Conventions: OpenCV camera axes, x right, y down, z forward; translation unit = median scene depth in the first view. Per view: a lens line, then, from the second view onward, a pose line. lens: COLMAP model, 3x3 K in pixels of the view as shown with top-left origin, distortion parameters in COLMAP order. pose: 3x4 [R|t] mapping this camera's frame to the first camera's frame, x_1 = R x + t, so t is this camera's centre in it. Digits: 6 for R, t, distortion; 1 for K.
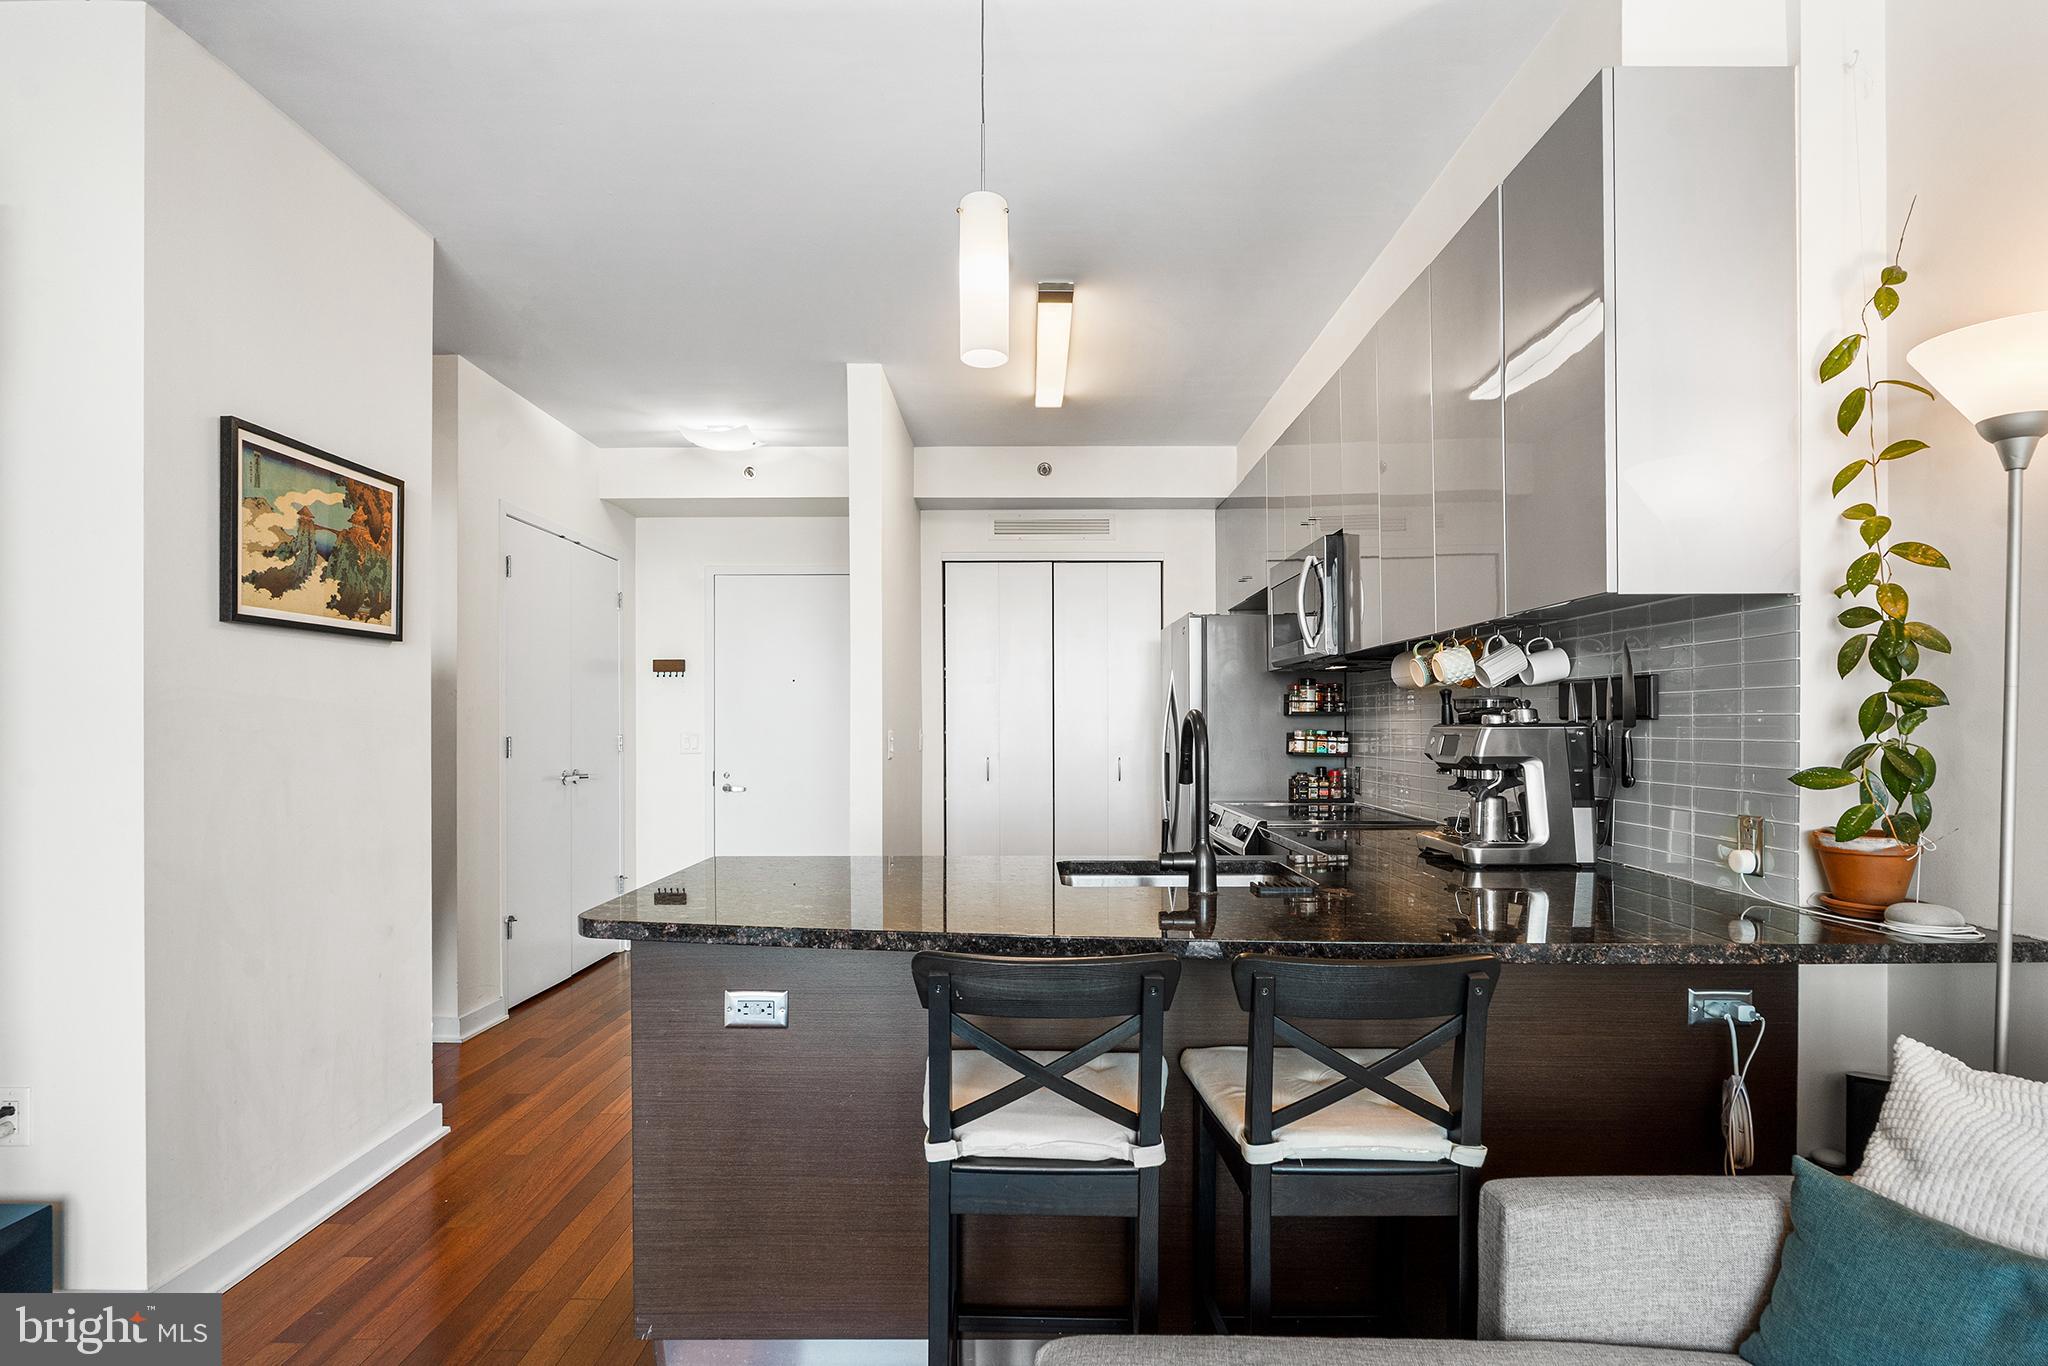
lens RADIAL K [[1071.0, 0, 1022.6], [0, 1071.0, 741.3], [0, 0, 1]] dist [0.002522, 0.000154]
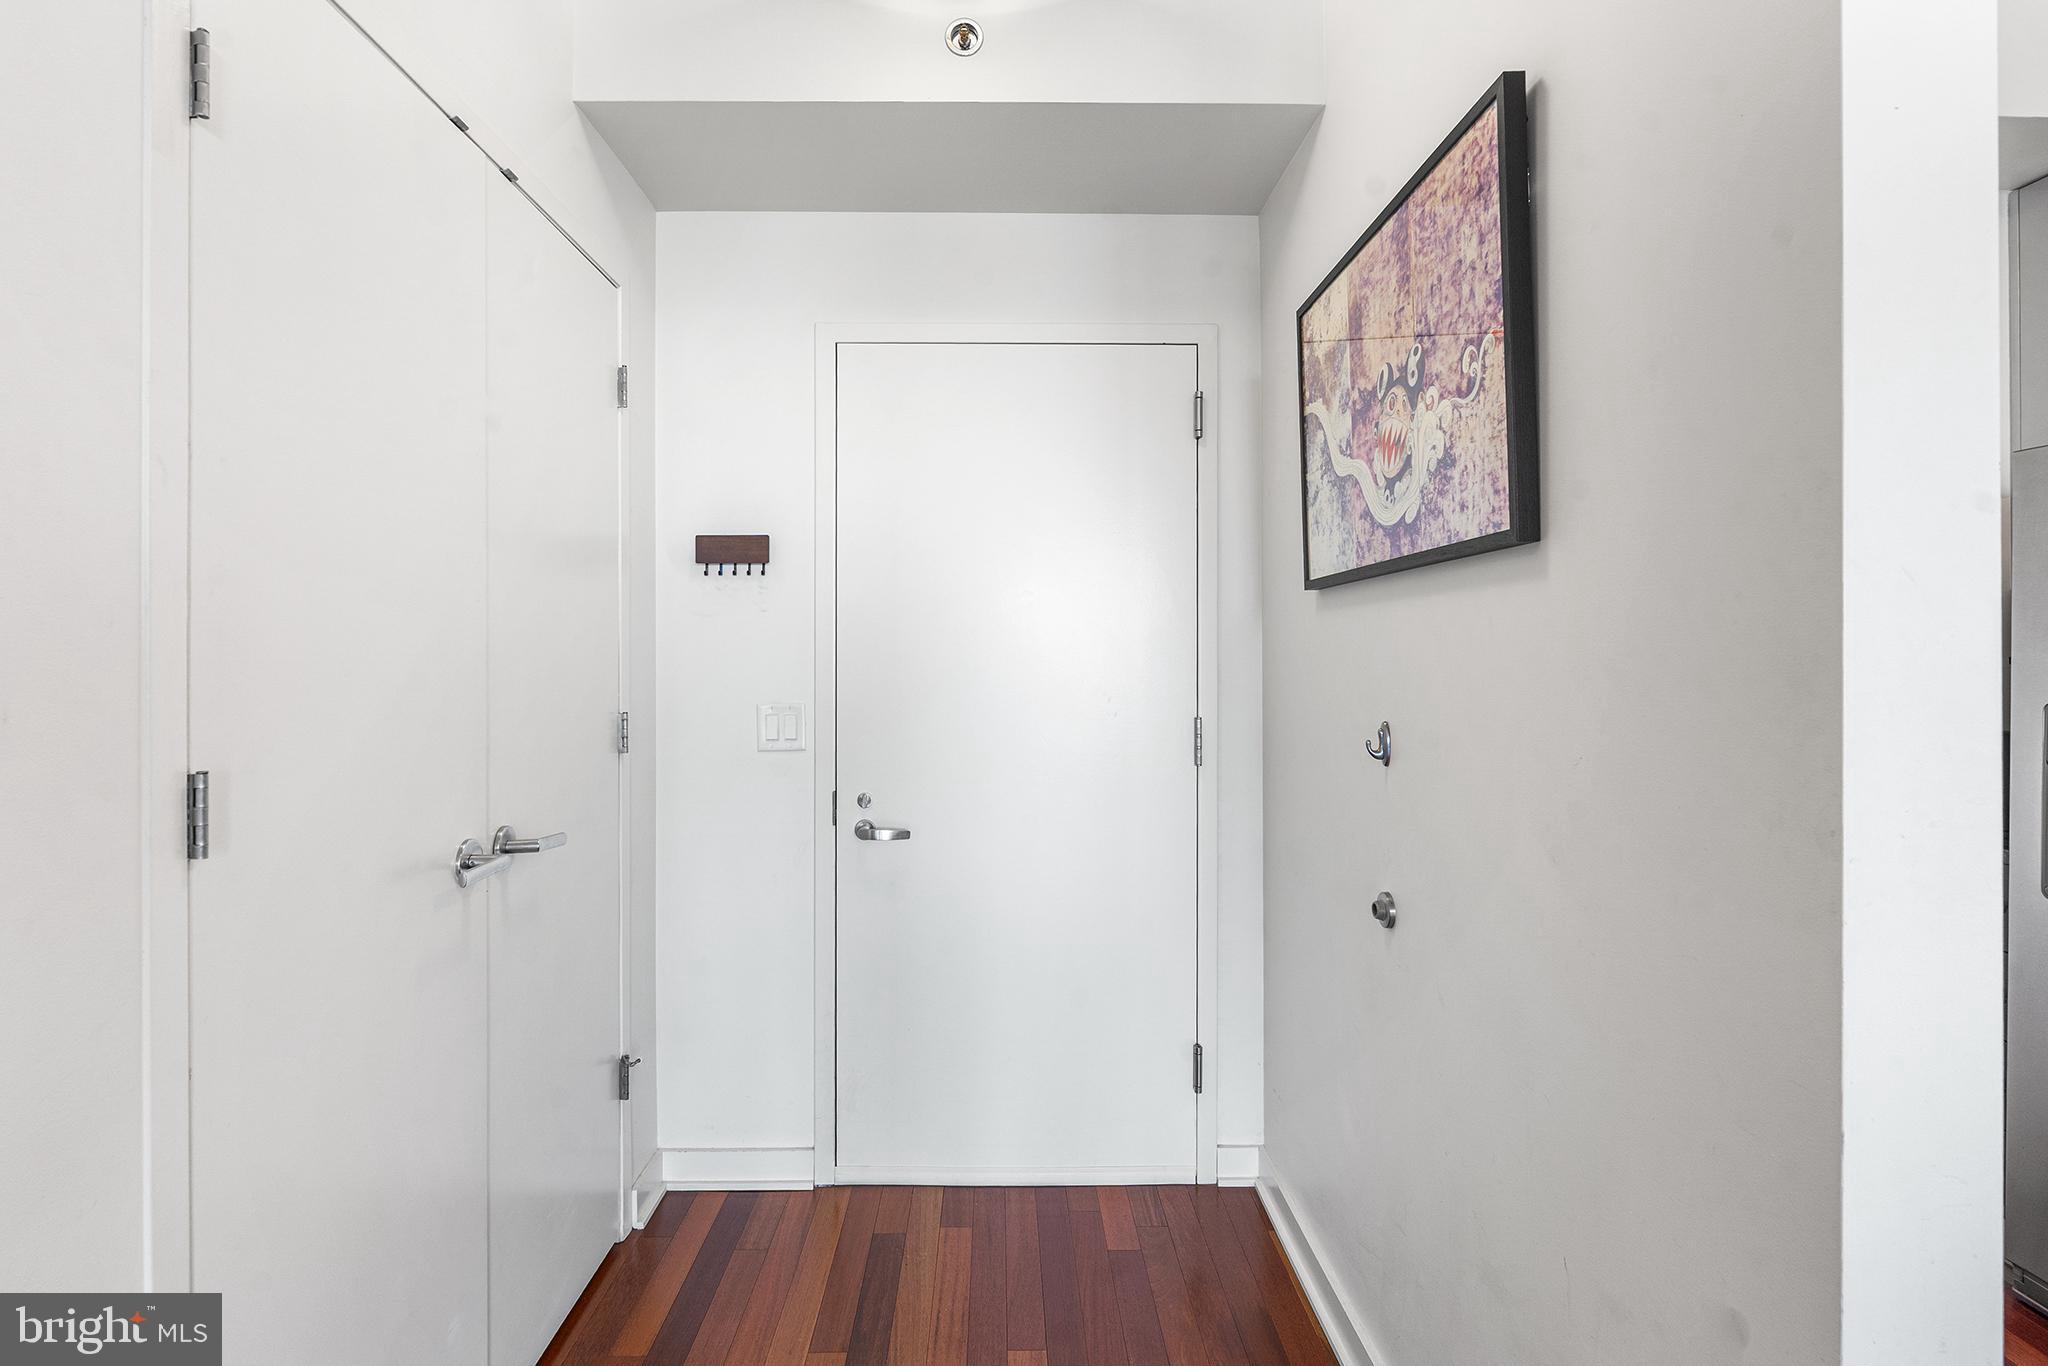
lens RADIAL K [[1071.0, 0, 1019.3], [0, 1071.0, 670.5], [0, 0, 1]] dist [0.002522, 0.000154]
pose [[0.999833, 0.001030, 0.018222, -0.220839], [-0.000889, 0.999970, -0.007727, -0.018201], [-0.018230, 0.007710, 0.999804, 0.560800]]
